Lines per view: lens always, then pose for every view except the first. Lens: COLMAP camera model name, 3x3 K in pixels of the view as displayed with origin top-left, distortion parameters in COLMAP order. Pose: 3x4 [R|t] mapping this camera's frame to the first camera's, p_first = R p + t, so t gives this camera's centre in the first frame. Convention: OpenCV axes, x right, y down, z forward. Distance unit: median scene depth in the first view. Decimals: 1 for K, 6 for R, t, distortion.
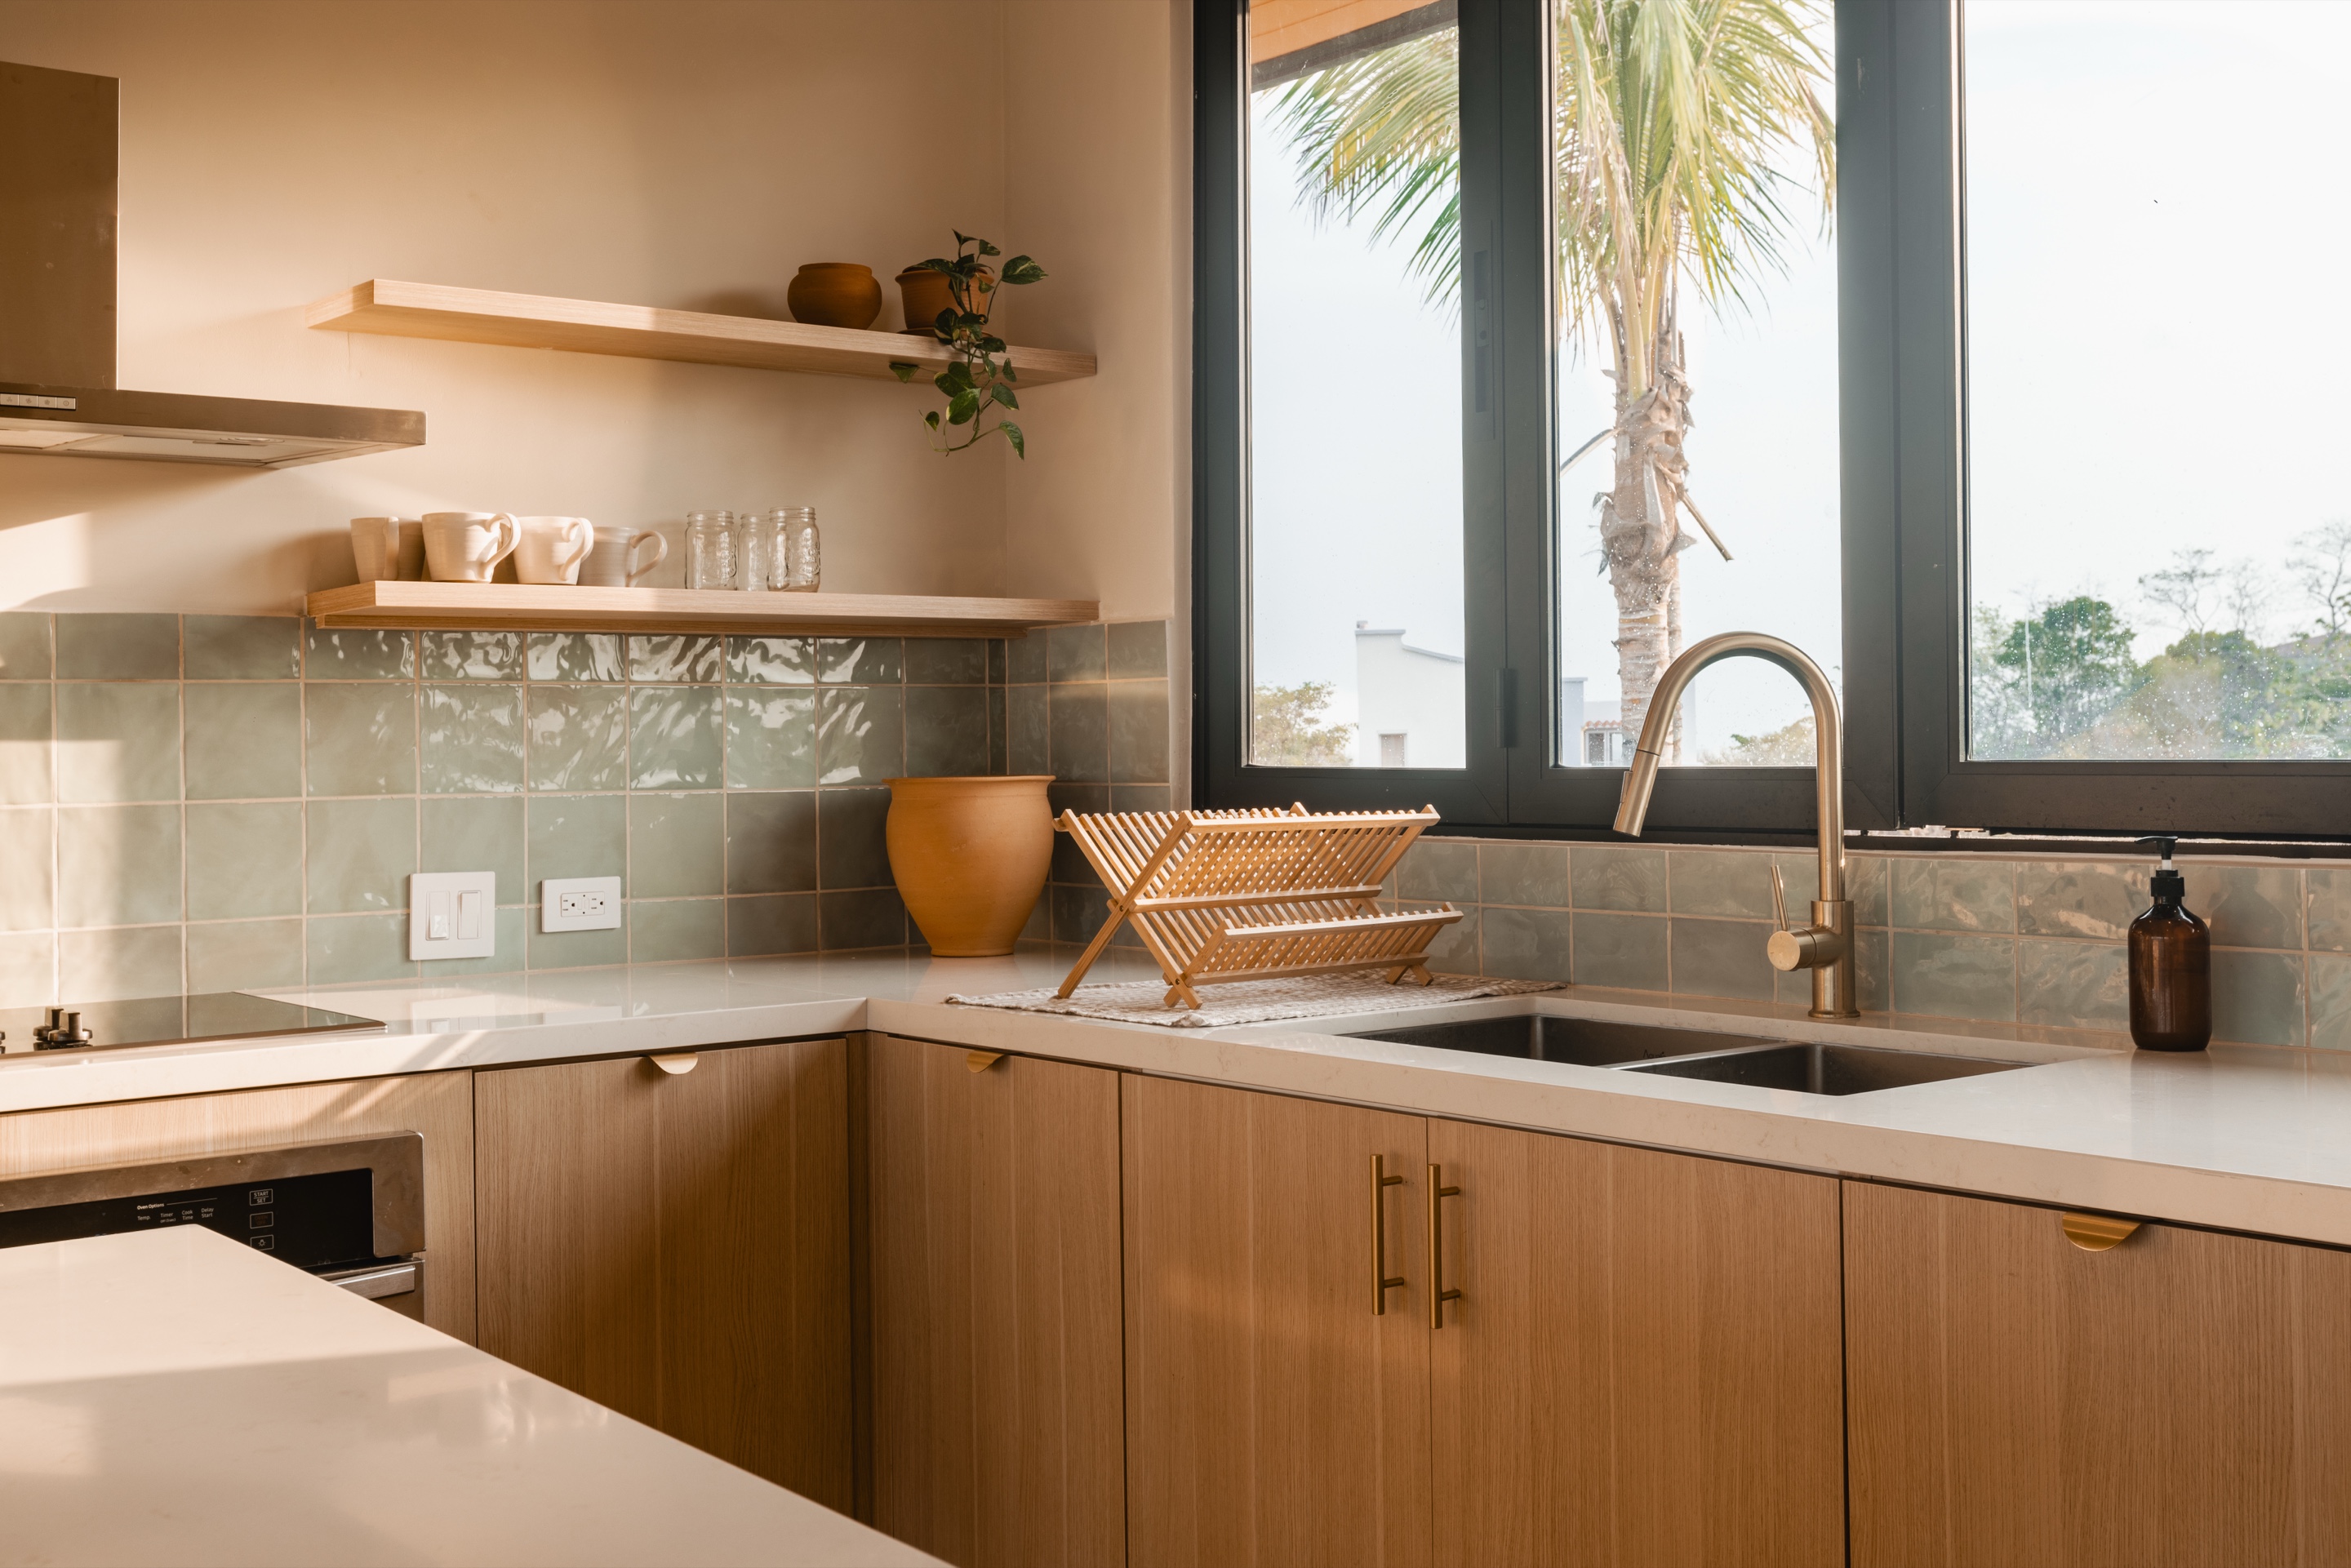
lens RADIAL K [[2475.6, 0, 1138.4], [0, 2475.6, 718.0], [0, 0, 1]] dist [-0.012558, 0.000000]
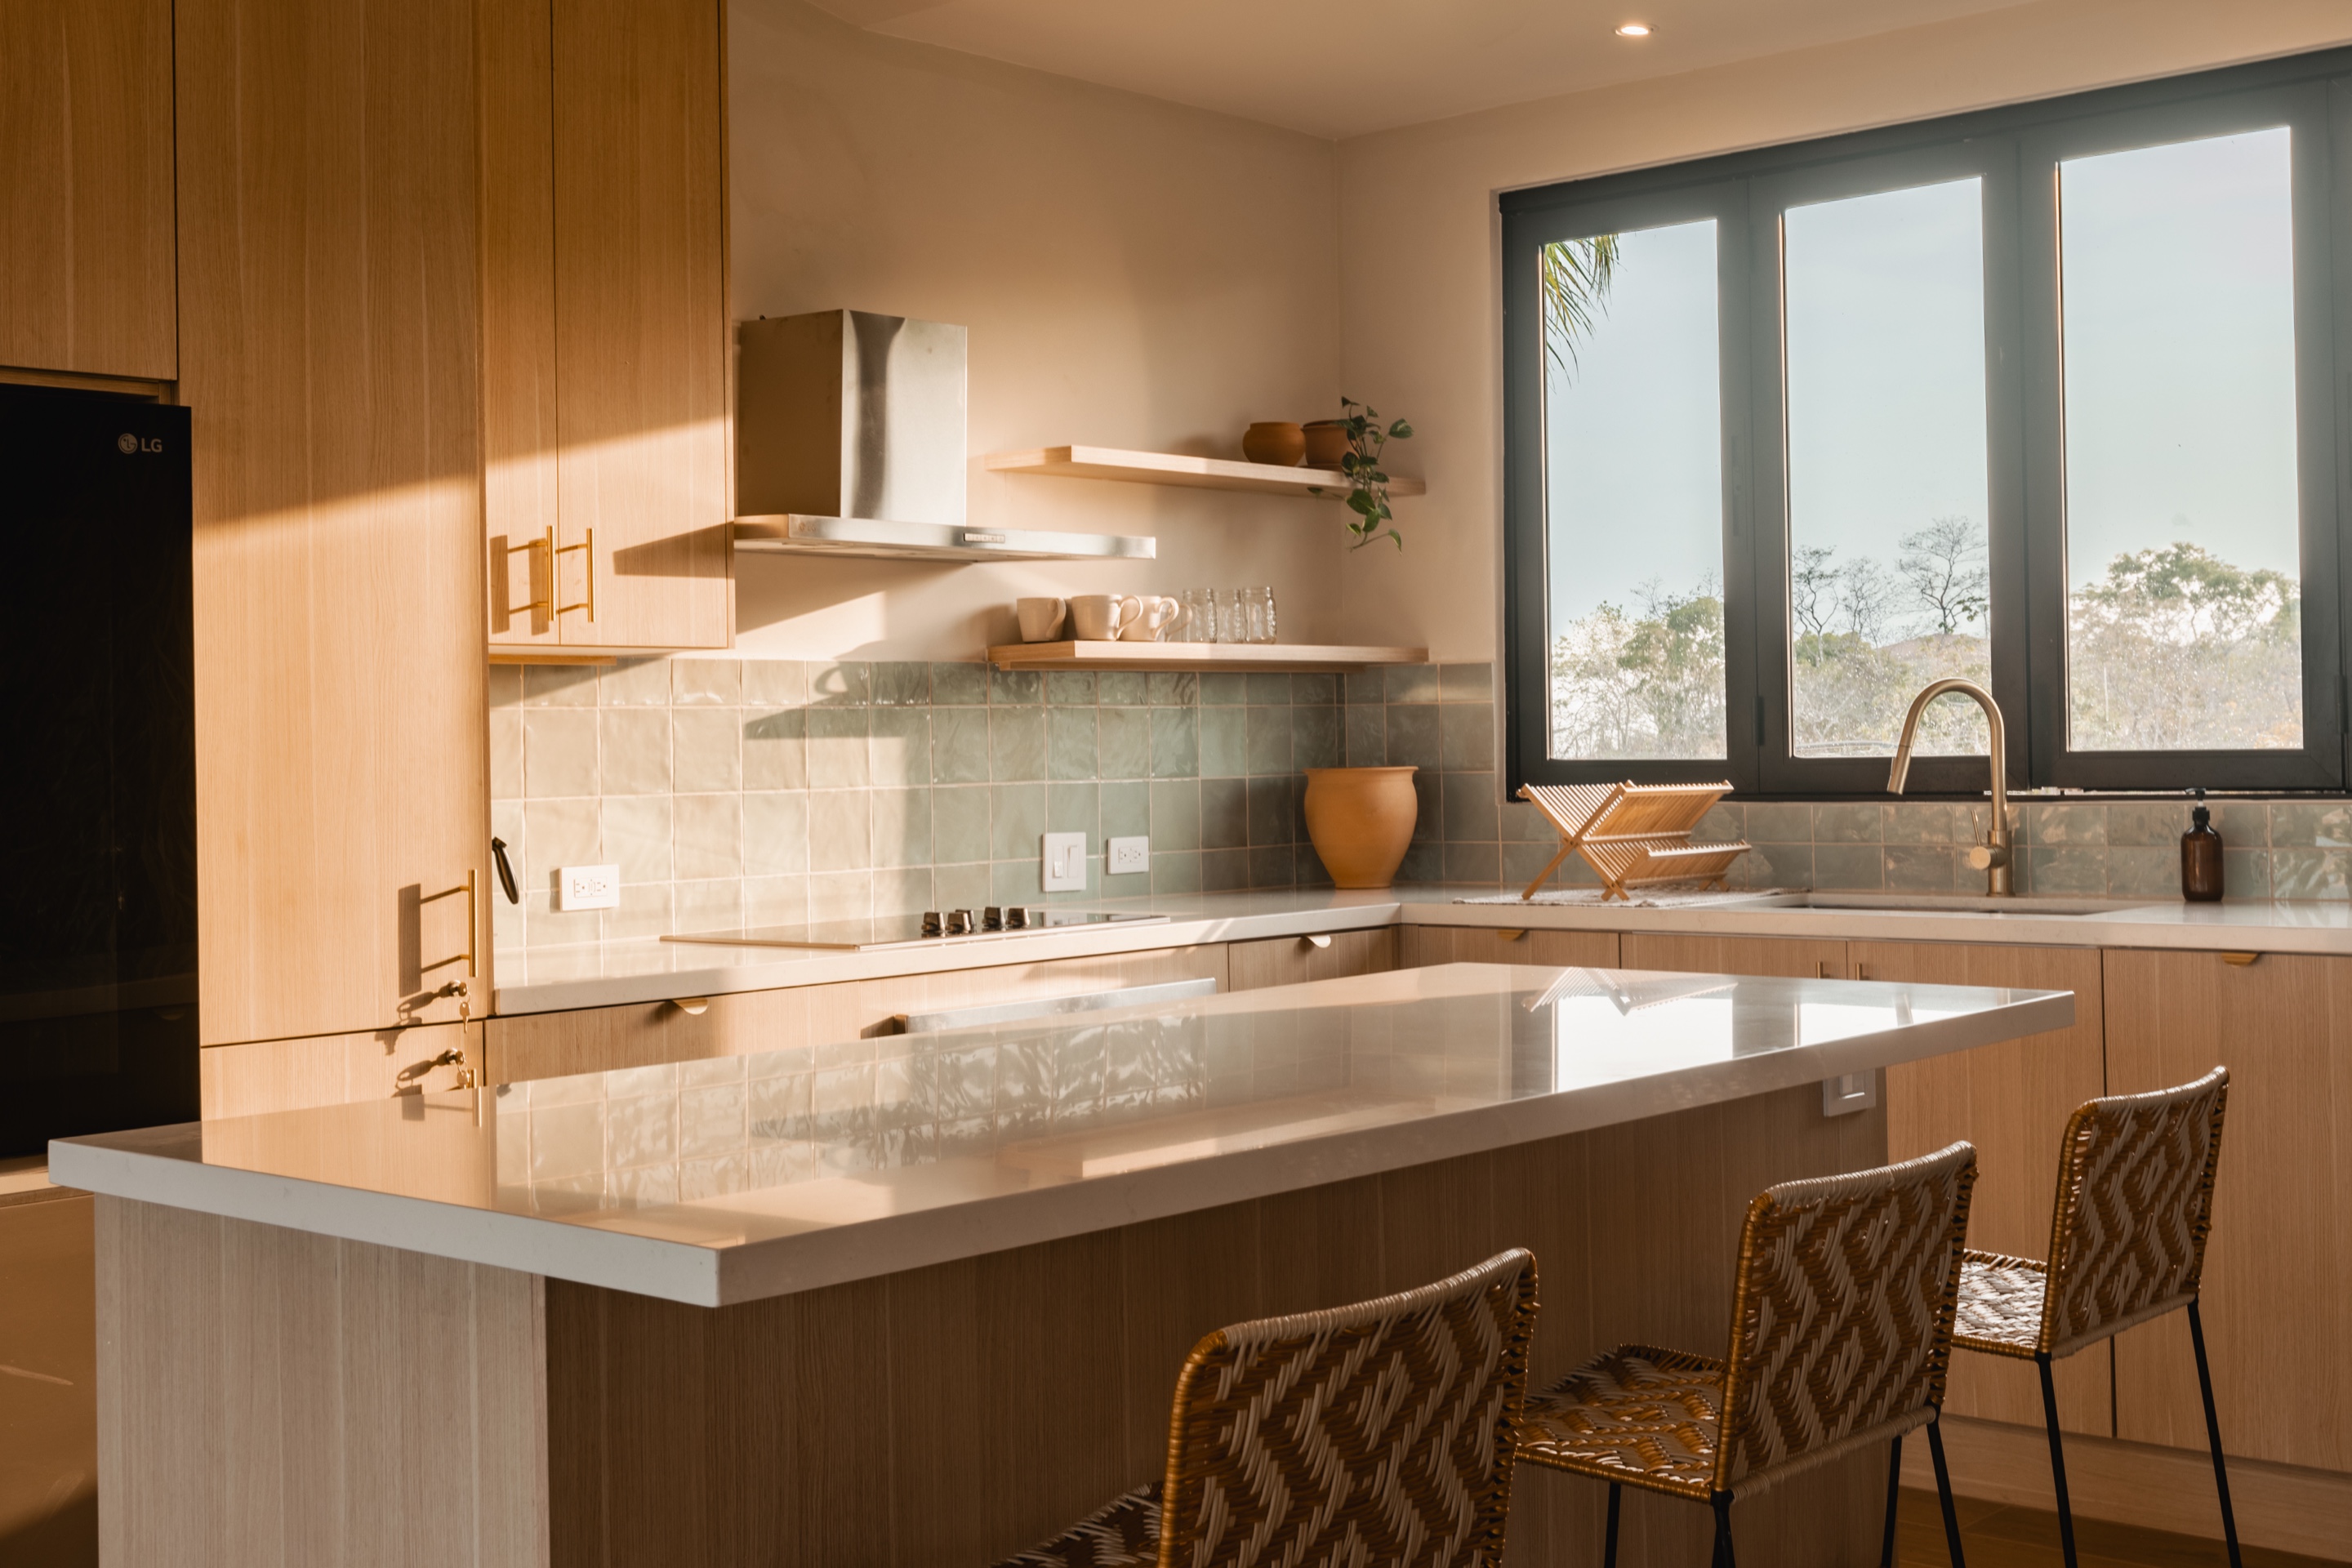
lens RADIAL K [[2793.0, 0, 1177.1], [0, 2793.0, 763.1], [0, 0, 1]] dist [0.031824, 0.000000]
pose [[0.981417, -0.005267, 0.191814, -0.577704], [0.002617, 0.999898, 0.014069, -0.003540], [-0.191868, -0.013305, 0.981331, -0.723254]]
